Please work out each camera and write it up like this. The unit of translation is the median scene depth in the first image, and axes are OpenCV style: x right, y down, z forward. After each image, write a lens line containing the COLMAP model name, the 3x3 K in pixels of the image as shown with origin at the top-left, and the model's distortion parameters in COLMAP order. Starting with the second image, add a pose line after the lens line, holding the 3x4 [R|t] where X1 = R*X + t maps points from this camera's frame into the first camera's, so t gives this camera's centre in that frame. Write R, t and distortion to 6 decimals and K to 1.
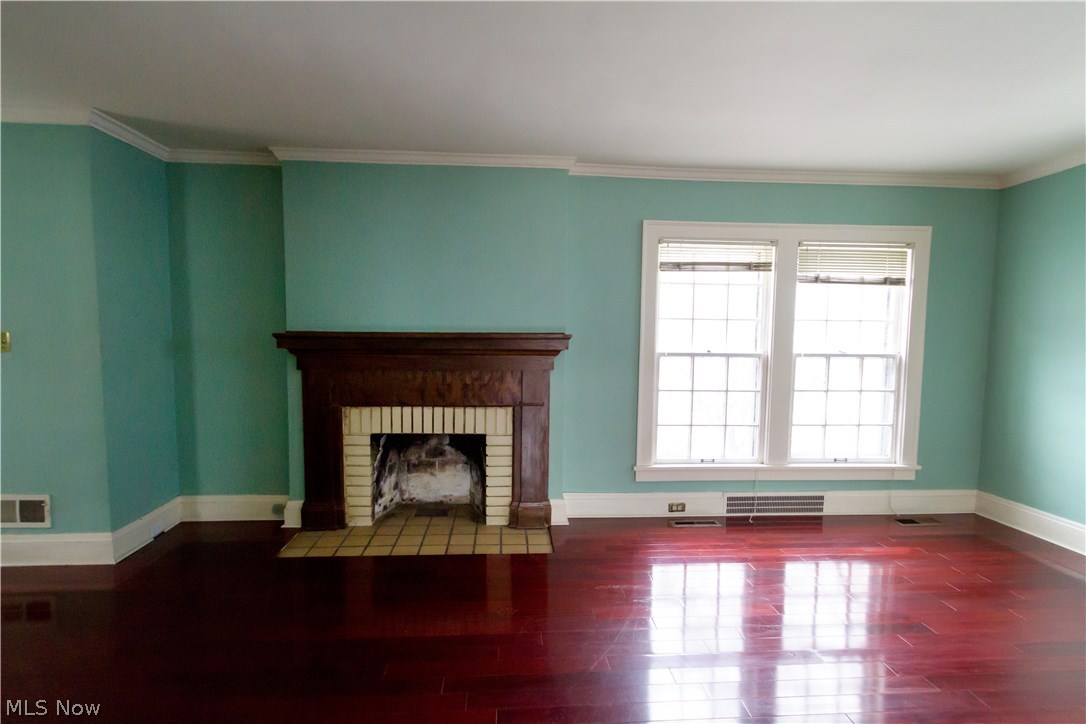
lens RADIAL K [[500.0, 0, 543.0], [0, 500.0, 362.0], [0, 0, 1]] dist [-0.000863, -0.000292]
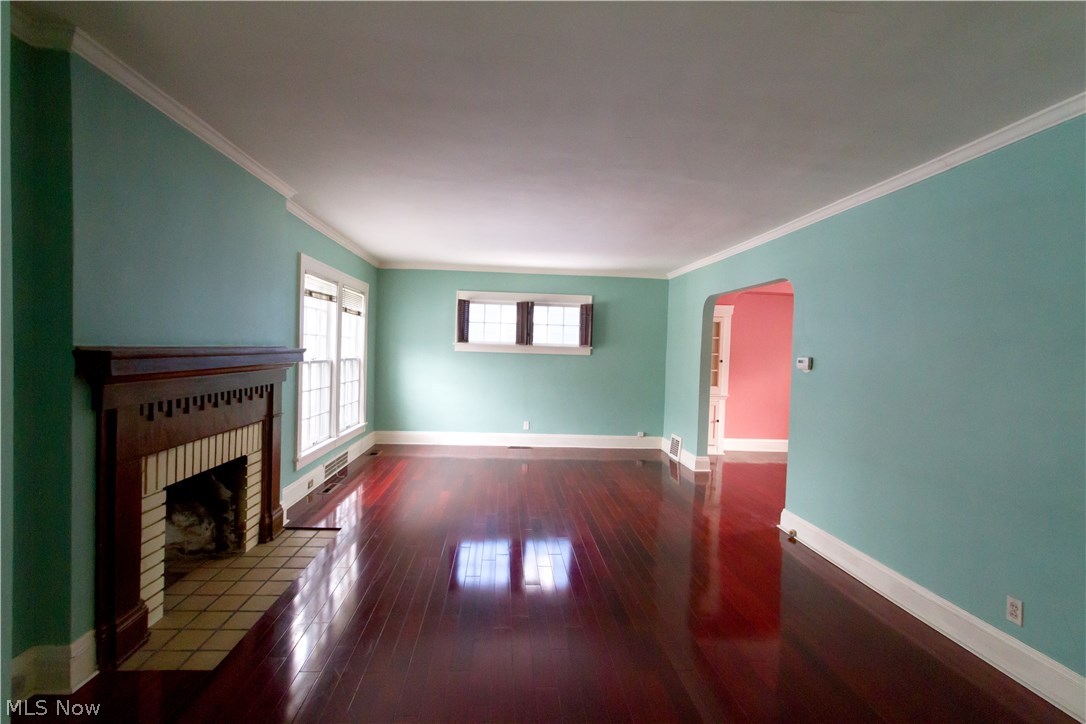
lens RADIAL K [[500.0, 0, 543.0], [0, 500.0, 362.0], [0, 0, 1]] dist [-0.000863, -0.000292]
pose [[-0.010680, -0.035716, 0.999305, -0.970751], [0.031025, 0.998869, 0.036032, -0.042299], [-0.999462, 0.031388, -0.009560, 0.412436]]
